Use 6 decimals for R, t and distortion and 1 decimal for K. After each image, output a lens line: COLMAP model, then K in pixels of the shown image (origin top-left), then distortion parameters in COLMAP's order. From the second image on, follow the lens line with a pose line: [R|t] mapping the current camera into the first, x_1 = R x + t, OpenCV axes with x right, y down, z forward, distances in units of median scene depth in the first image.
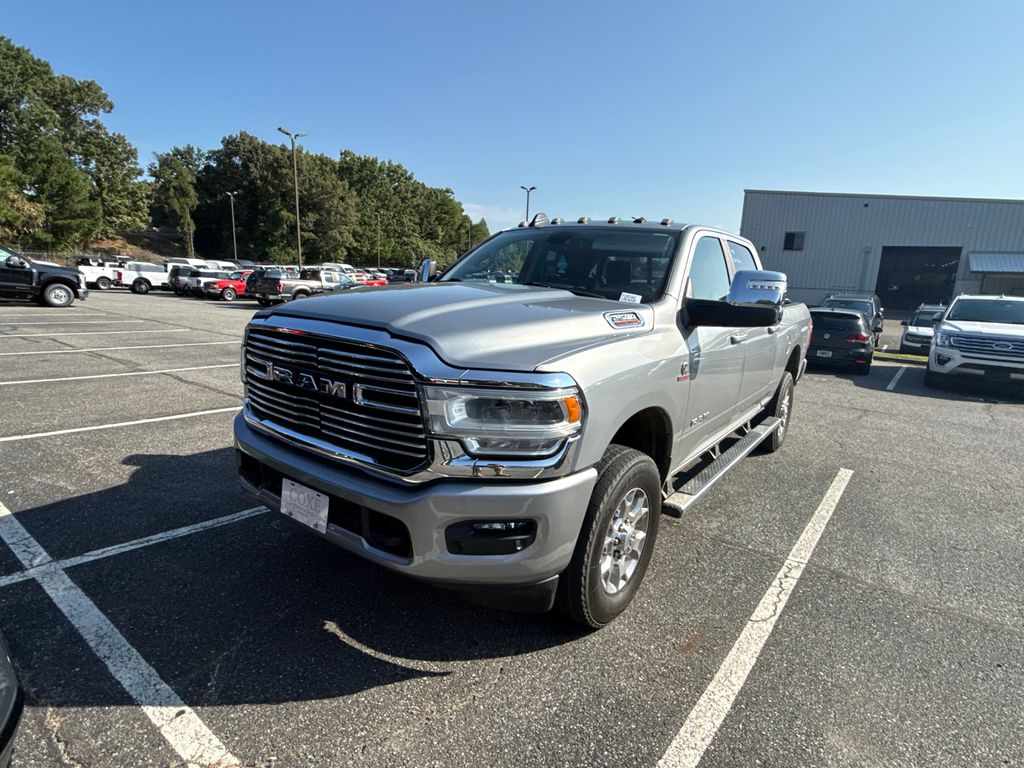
lens RADIAL K [[545.0, 0, 511.1], [0, 545.0, 386.4], [0, 0, 1]] dist [0.000991, -0.000281]
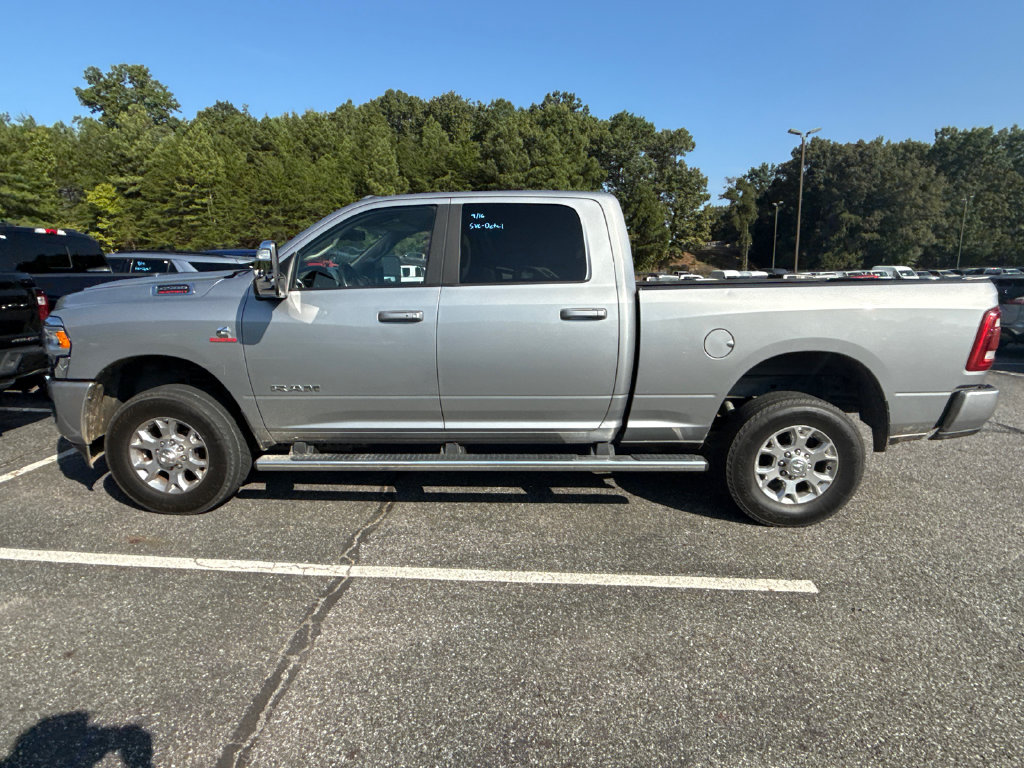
lens RADIAL K [[545.0, 0, 511.1], [0, 545.0, 386.8], [0, 0, 1]] dist [0.000991, -0.000281]
pose [[0.571079, 0.115141, -0.812780, 0.541900], [-0.129134, 0.990387, 0.049570, -0.017856], [0.810675, 0.076649, 0.580458, 0.276675]]
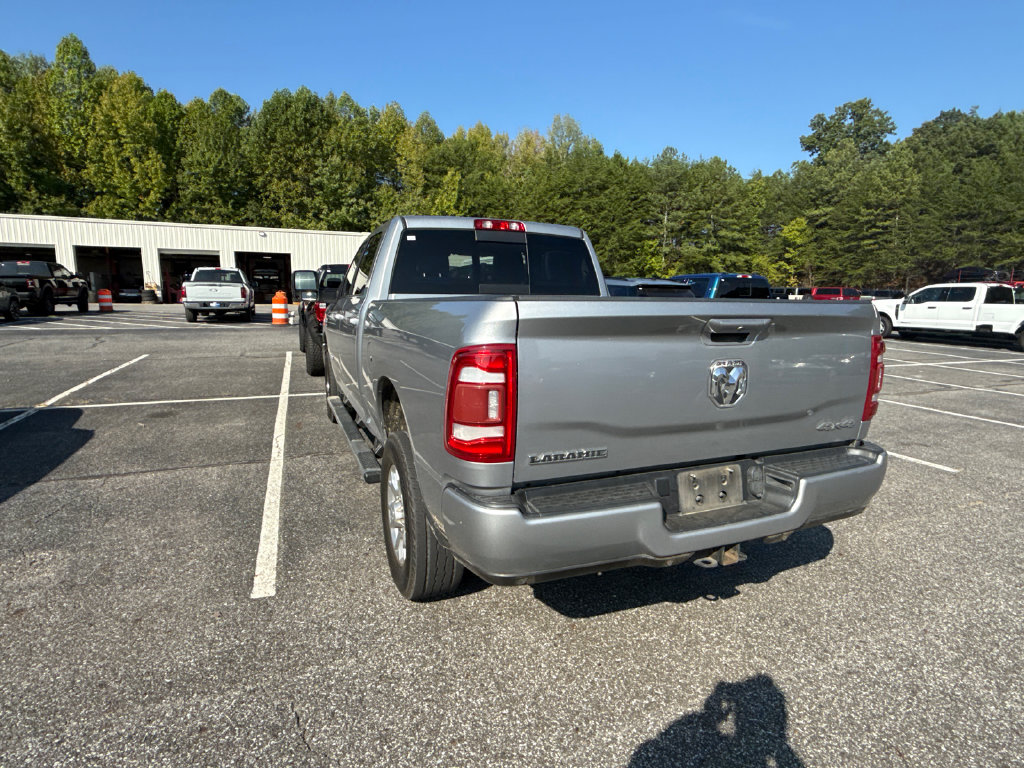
lens RADIAL K [[545.0, 0, 511.7], [0, 545.0, 385.1], [0, 0, 1]] dist [0.000991, -0.000281]
pose [[-0.507871, 0.083324, -0.857394, 0.588728], [-0.205396, 0.954891, 0.214464, -0.130627], [0.836588, 0.285025, -0.467847, 0.878664]]
